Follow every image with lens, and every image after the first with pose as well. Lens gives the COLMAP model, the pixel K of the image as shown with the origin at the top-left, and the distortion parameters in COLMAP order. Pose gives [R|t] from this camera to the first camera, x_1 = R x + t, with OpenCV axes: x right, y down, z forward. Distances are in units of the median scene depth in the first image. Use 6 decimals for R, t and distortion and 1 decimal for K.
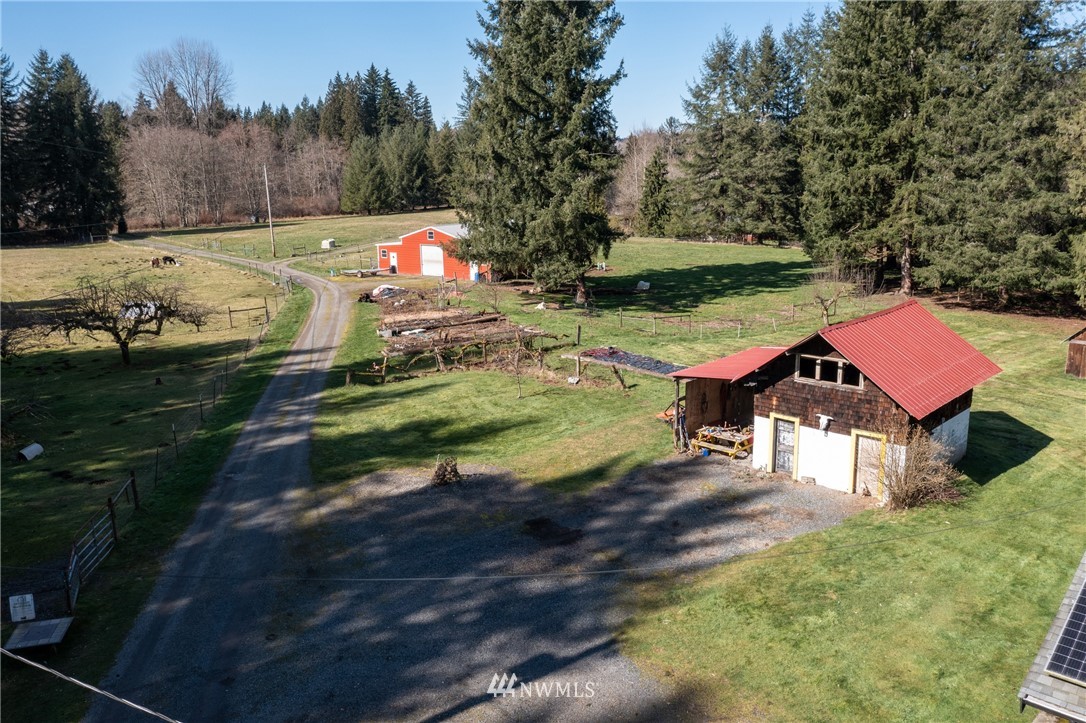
lens RADIAL K [[869.1, 0, 543.0], [0, 869.1, 361.5], [0, 0, 1]] dist [0.006179, 0.007250]
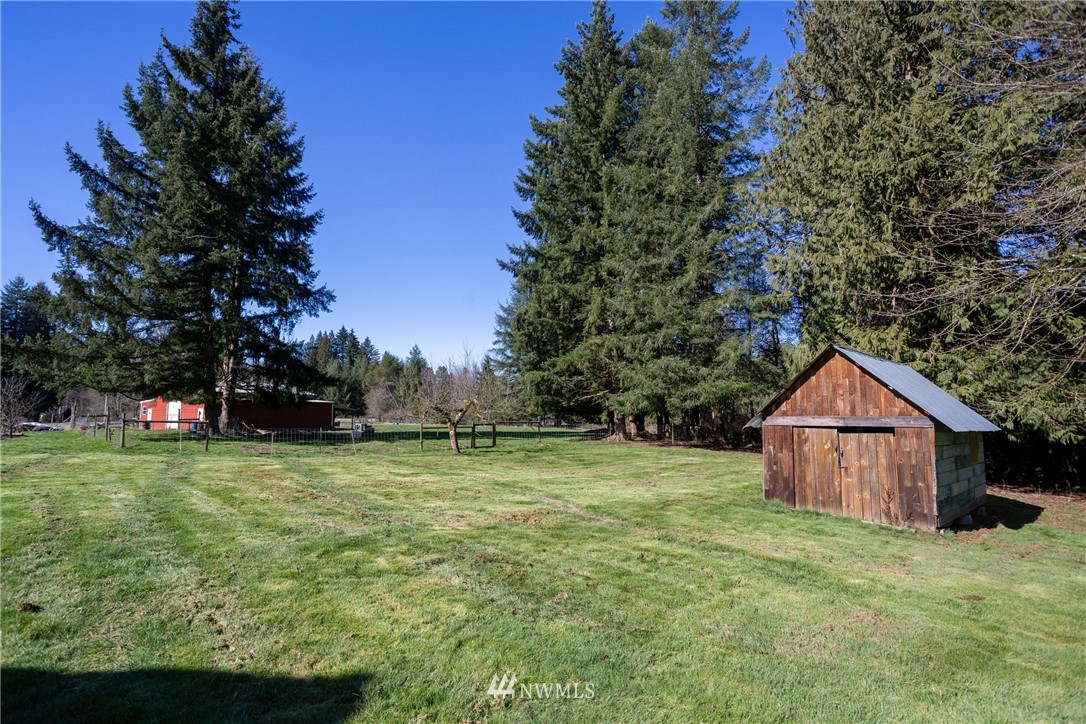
lens RADIAL K [[553.1, 0, 543.0], [0, 553.1, 362.0], [0, 0, 1]] dist [-0.019292, 0.000448]
pose [[0.995986, 0.022990, 0.086511, 0.092736], [0.004504, 0.952360, -0.304942, 0.006212], [-0.089400, 0.304107, 0.948434, 0.146023]]
